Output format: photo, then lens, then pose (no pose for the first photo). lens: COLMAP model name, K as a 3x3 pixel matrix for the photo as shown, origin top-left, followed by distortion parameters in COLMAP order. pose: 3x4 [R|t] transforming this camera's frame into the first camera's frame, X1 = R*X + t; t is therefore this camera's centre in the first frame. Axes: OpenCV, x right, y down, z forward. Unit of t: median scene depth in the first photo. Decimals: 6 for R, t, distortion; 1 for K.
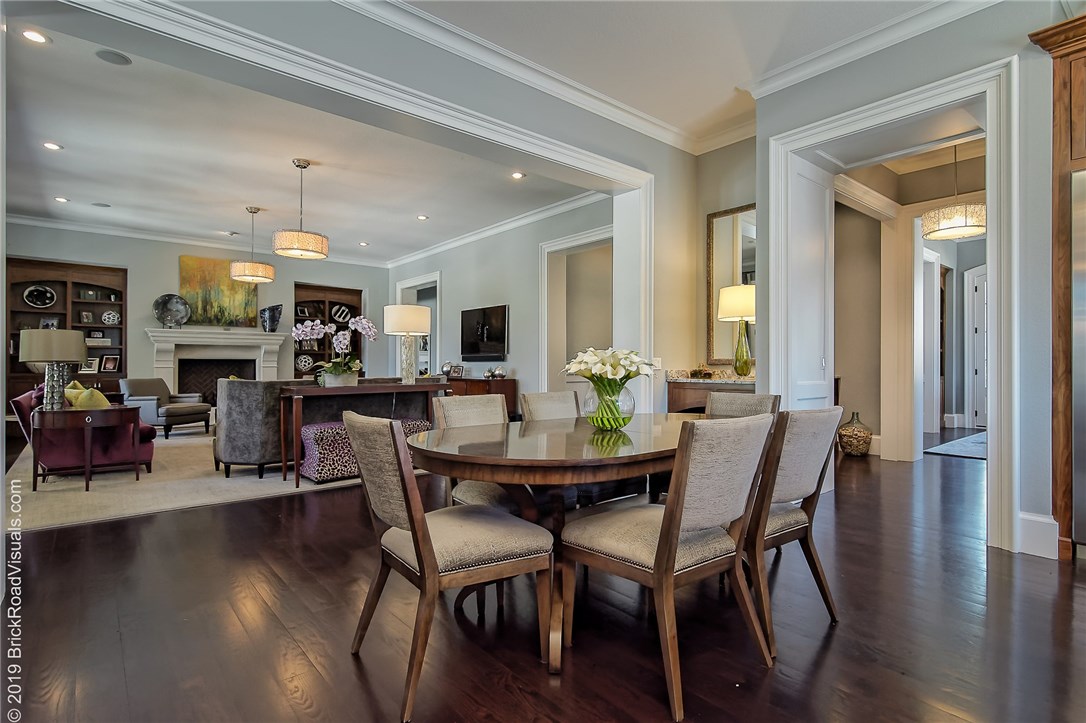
lens RADIAL K [[549.5, 0, 541.5], [0, 549.5, 362.8], [0, 0, 1]] dist [-0.001449, -0.000051]
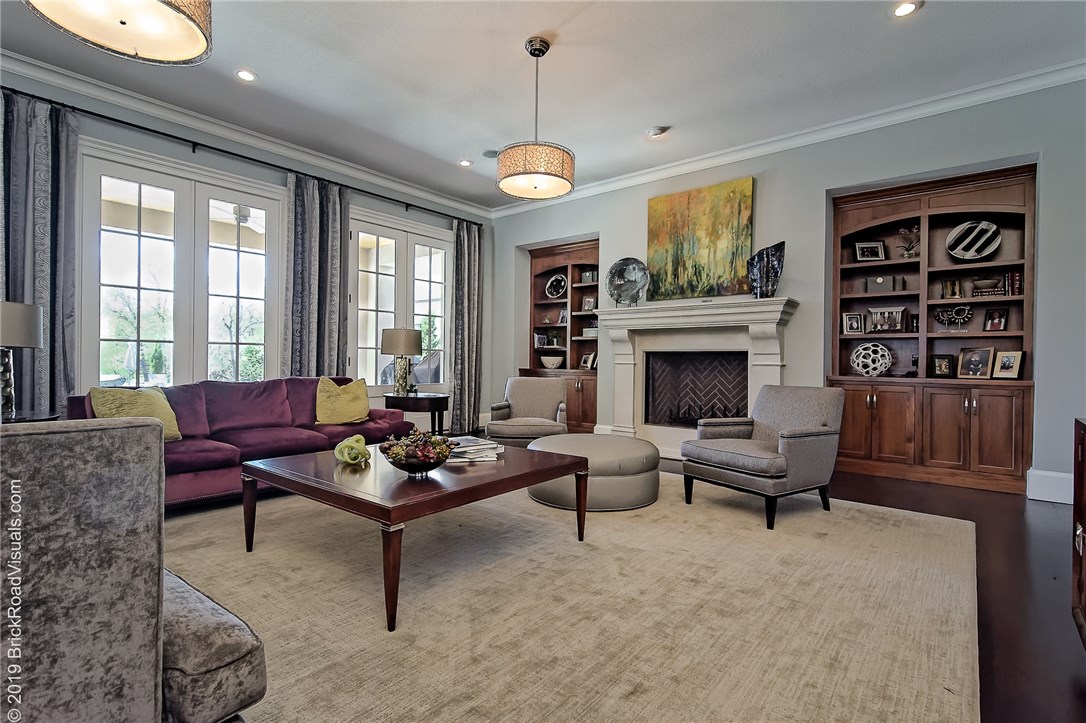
lens RADIAL K [[523.0, 0, 546.2], [0, 523.0, 363.7], [0, 0, 1]] dist [0.010877, 0.000071]
pose [[0.176152, 0.004789, -0.984351, -0.037432], [-0.012813, 0.999915, 0.002572, 0.007852], [0.984280, 0.012159, 0.176198, 0.732569]]
